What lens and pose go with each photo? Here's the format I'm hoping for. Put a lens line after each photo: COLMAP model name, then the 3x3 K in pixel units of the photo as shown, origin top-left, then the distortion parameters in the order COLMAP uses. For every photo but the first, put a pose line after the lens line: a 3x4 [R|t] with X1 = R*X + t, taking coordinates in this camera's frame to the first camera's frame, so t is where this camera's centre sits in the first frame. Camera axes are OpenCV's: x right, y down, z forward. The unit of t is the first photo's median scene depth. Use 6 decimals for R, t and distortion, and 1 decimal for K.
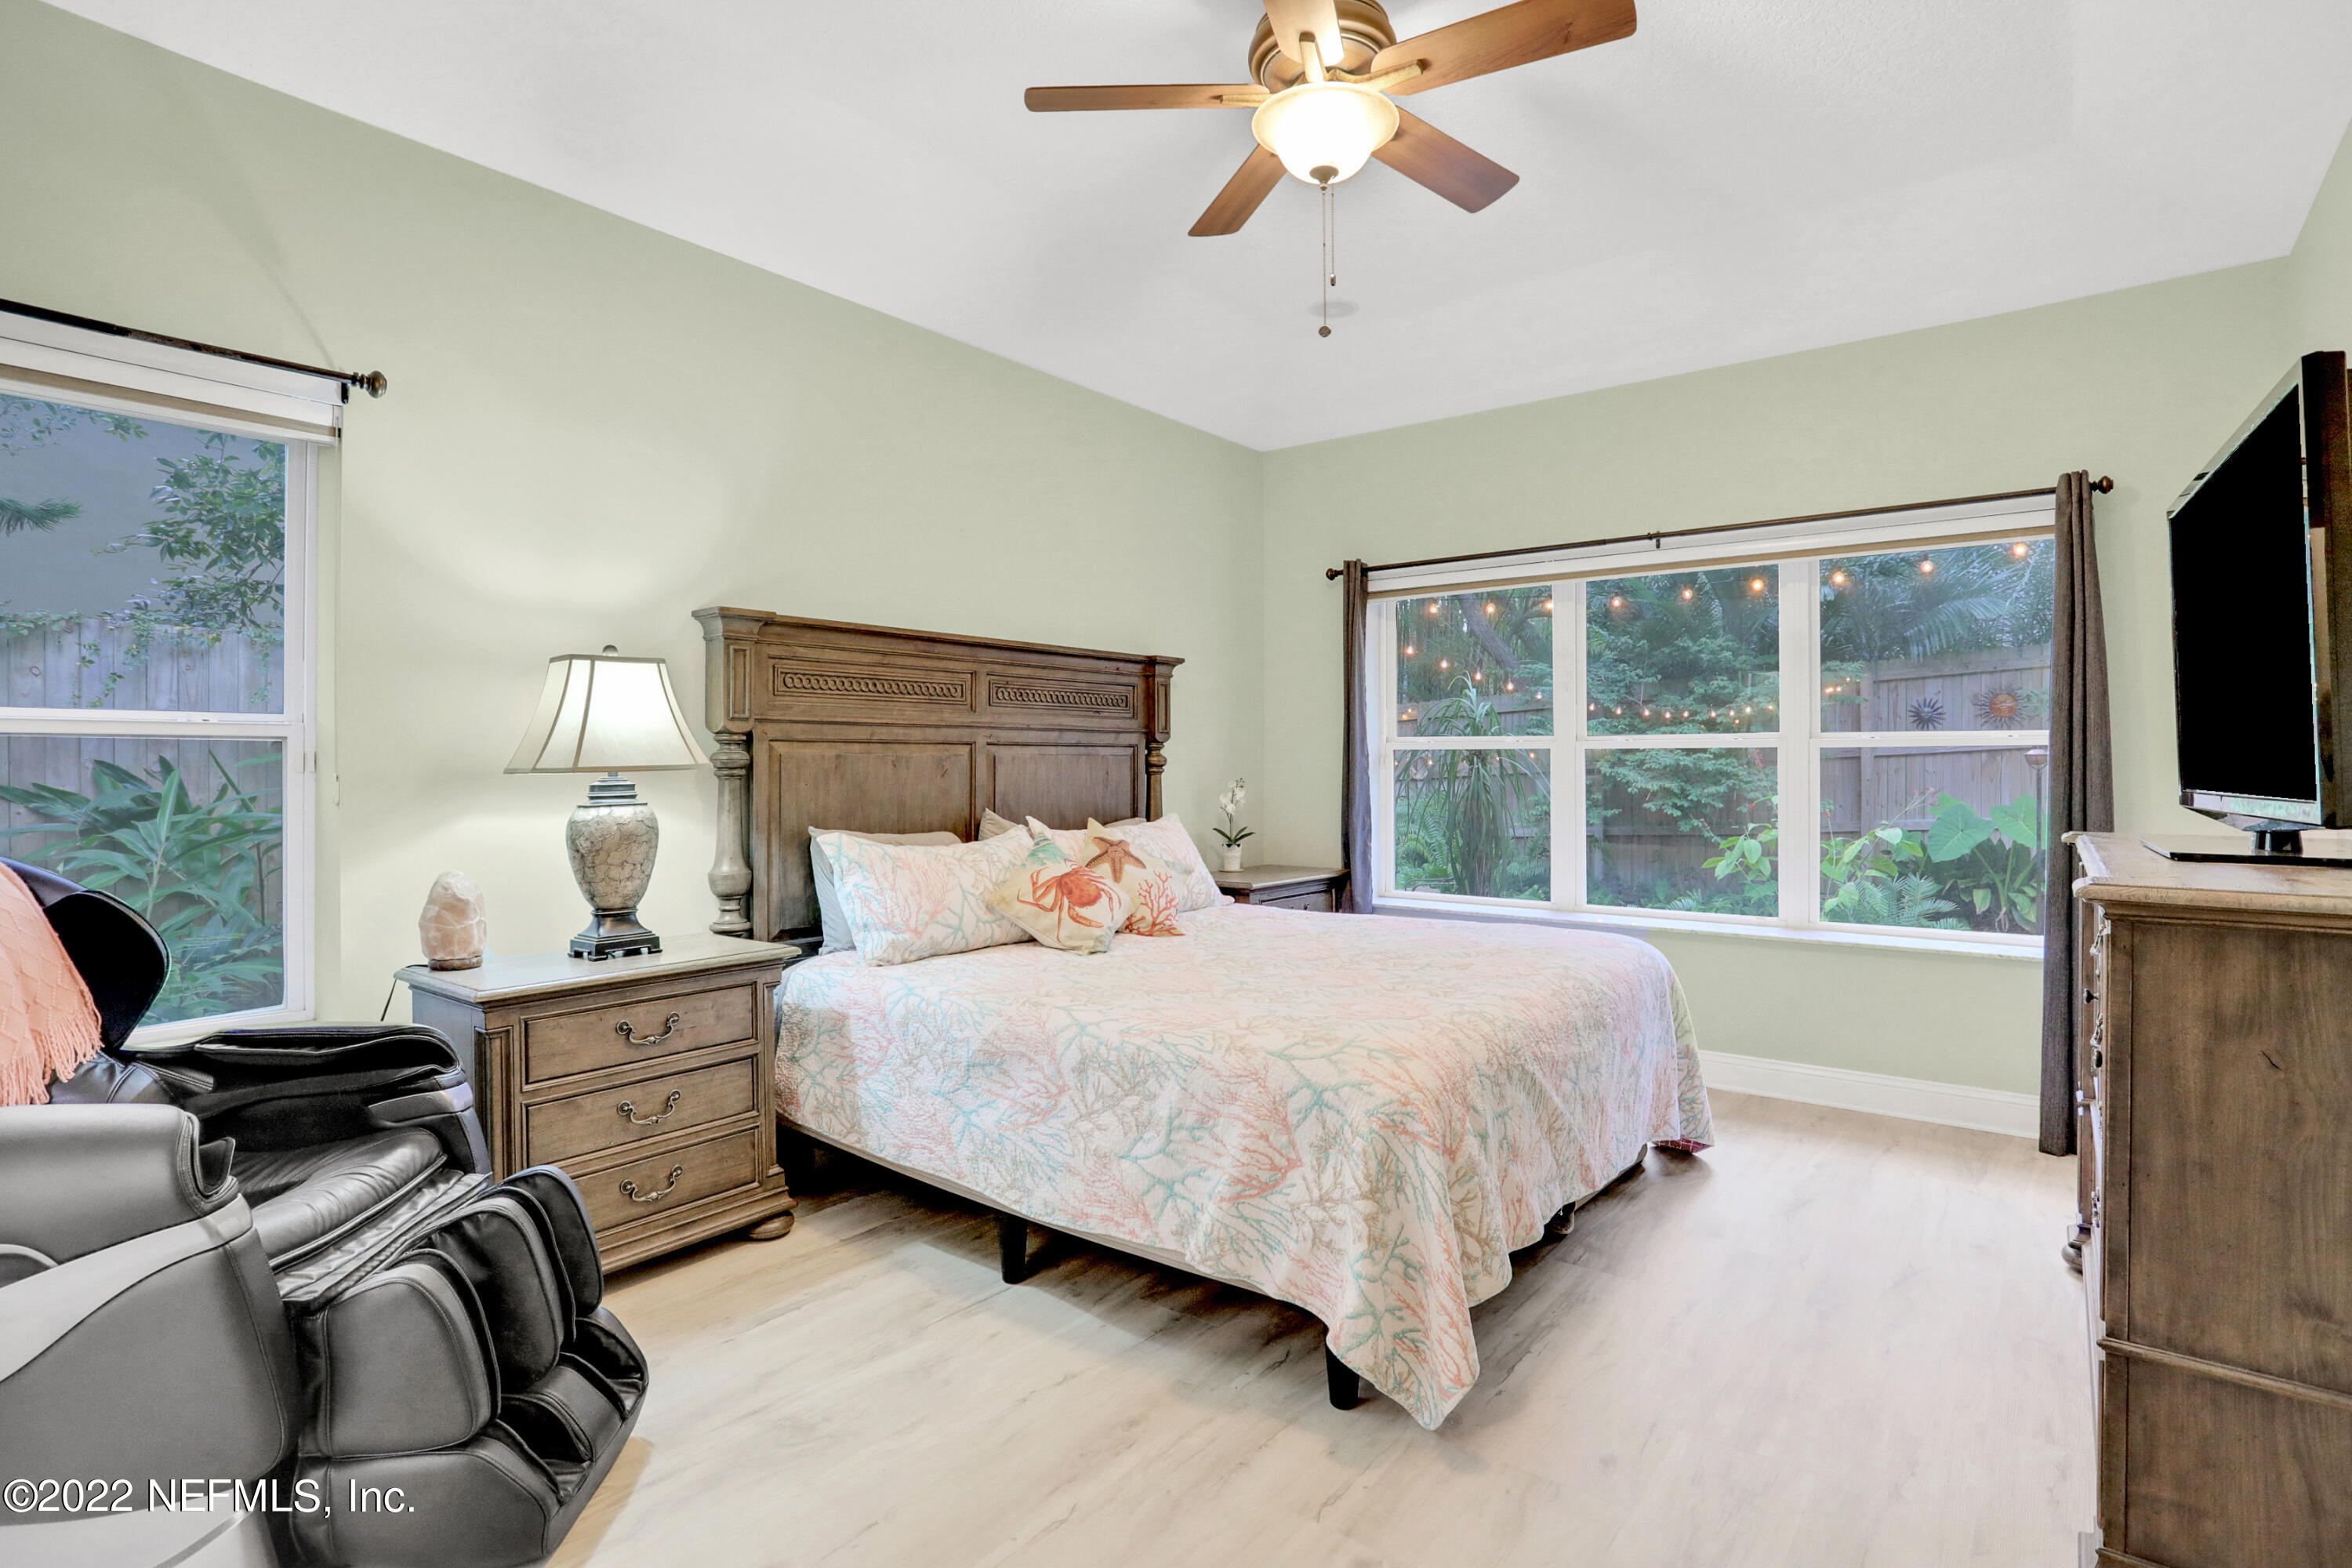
lens RADIAL K [[1135.9, 0, 1180.4], [0, 1135.9, 770.0], [0, 0, 1]] dist [-0.044653, 0.006668]
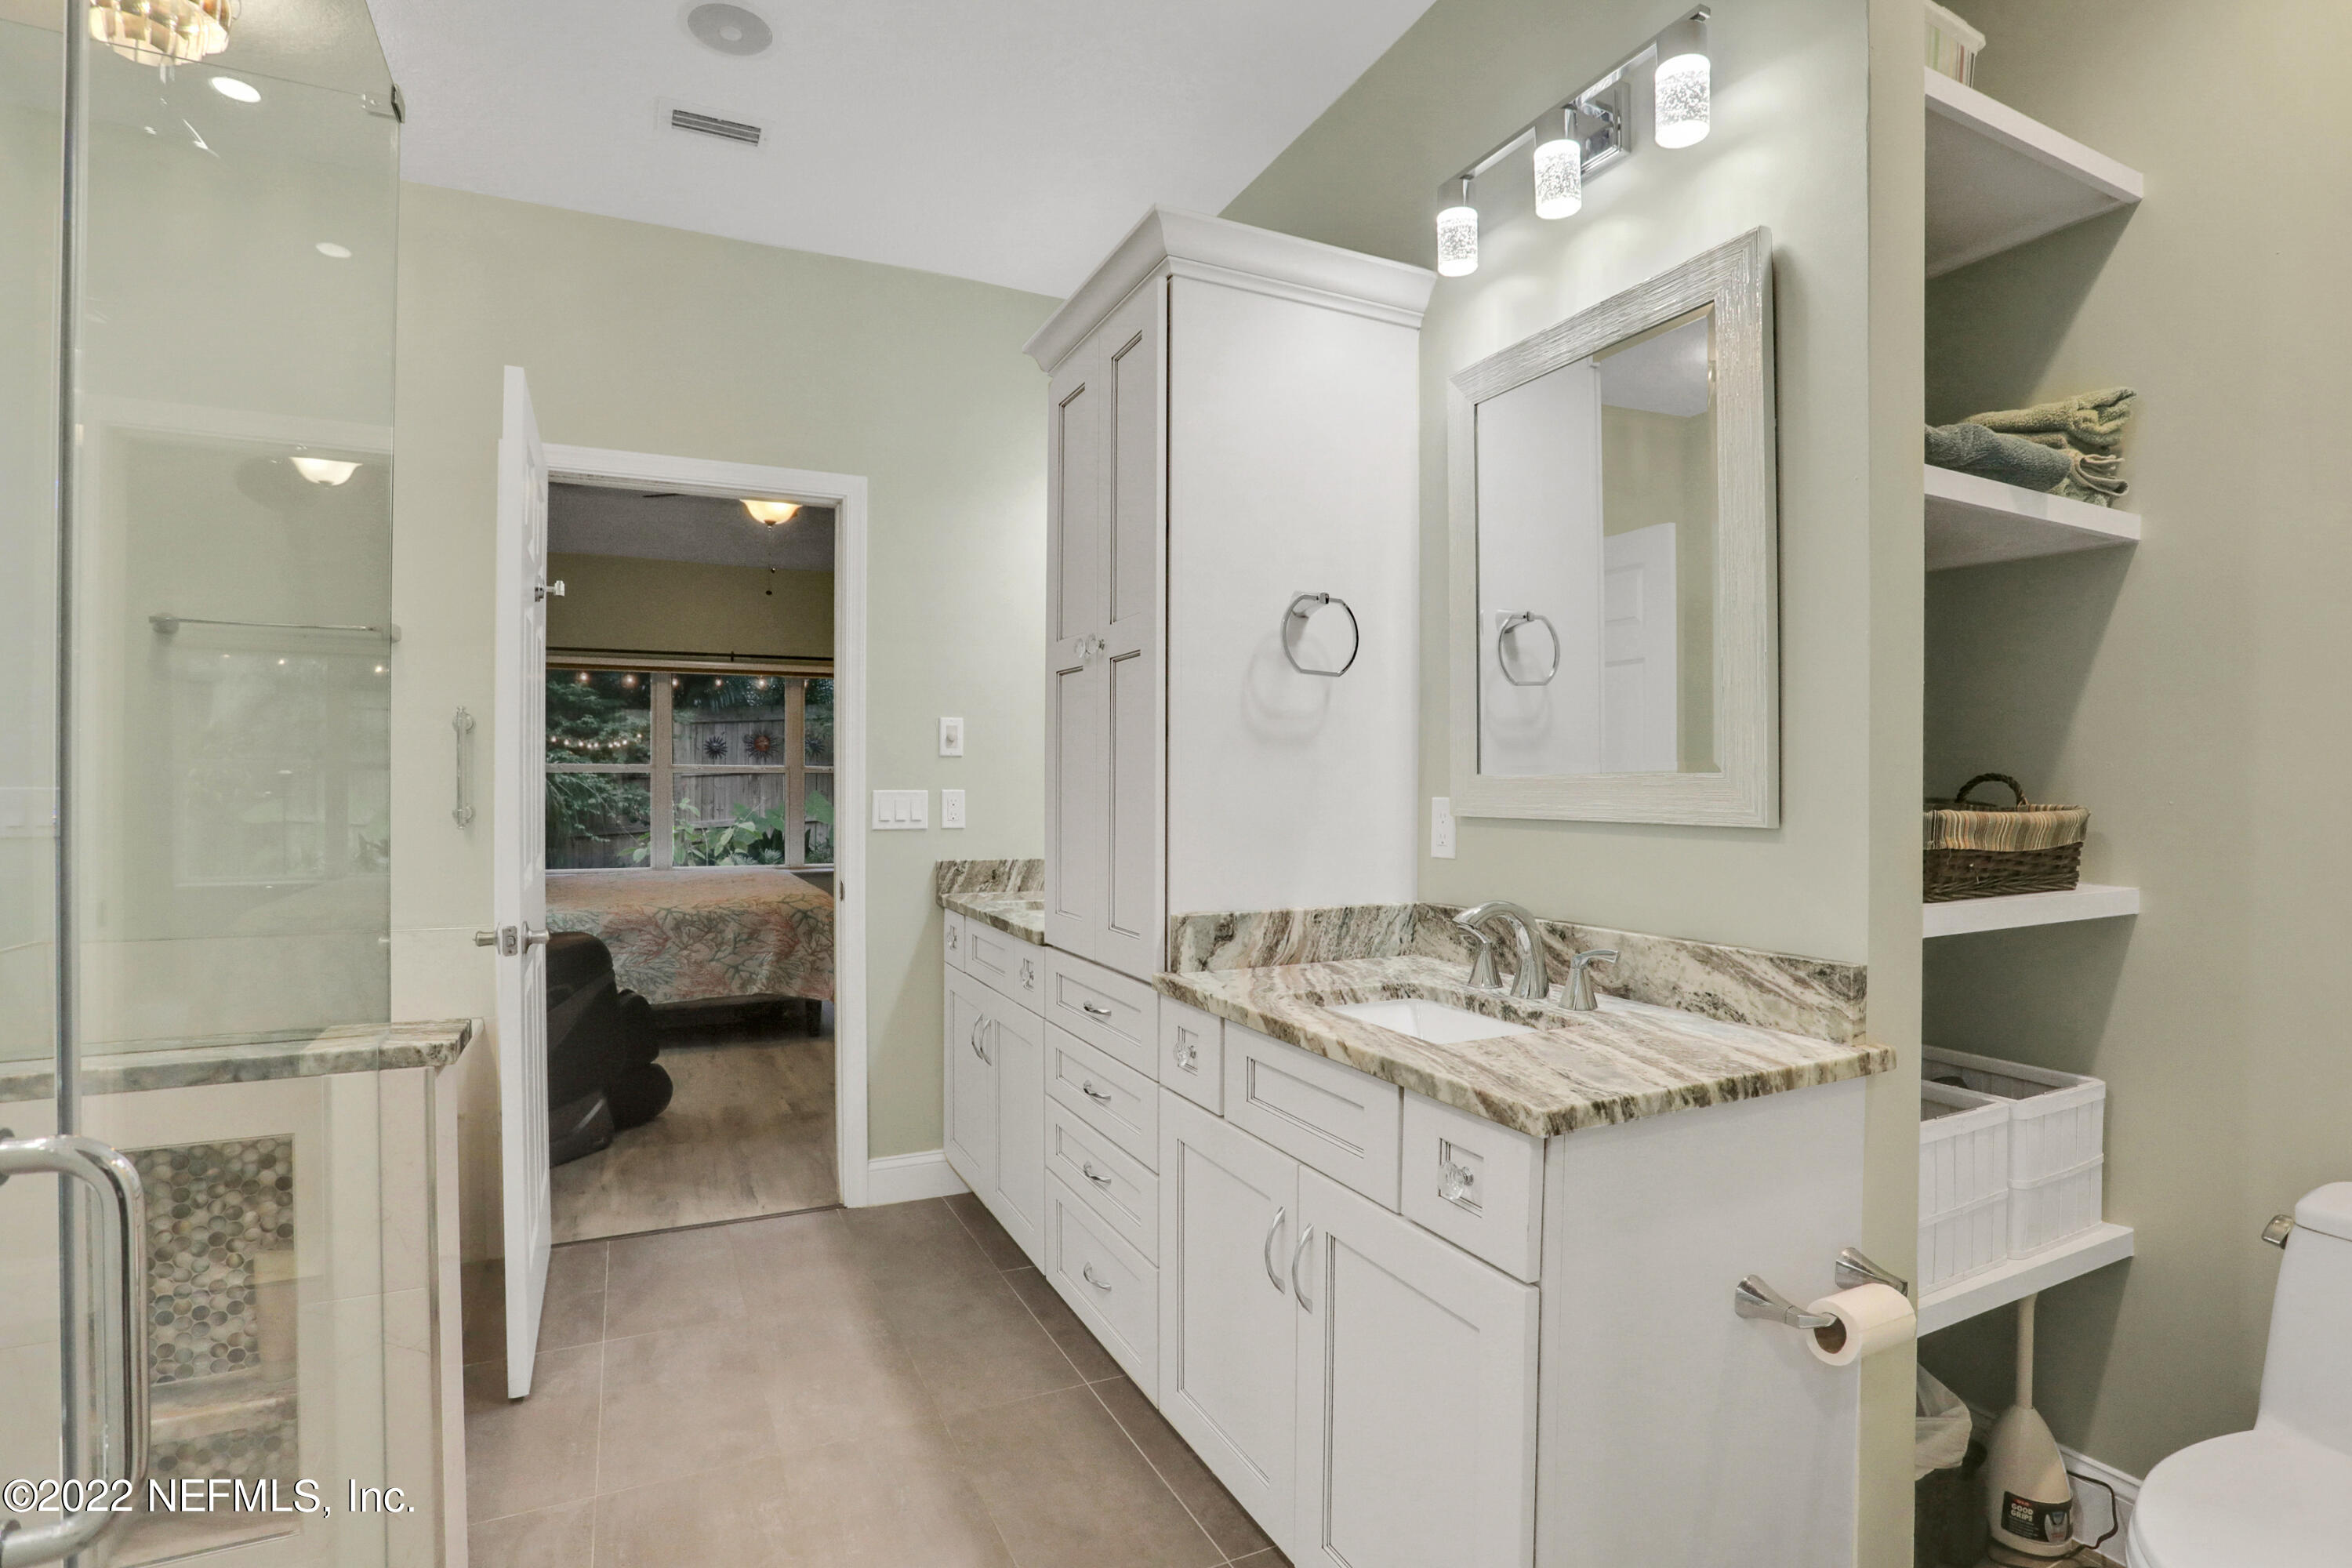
lens RADIAL K [[1135.9, 0, 1173.6], [0, 1135.9, 782.8], [0, 0, 1]] dist [-0.044653, 0.006668]
pose [[0.440288, 0.002358, 0.897854, -1.536489], [0.001858, 0.999992, -0.003537, 0.006255], [-0.897855, 0.003226, 0.440280, -0.730189]]
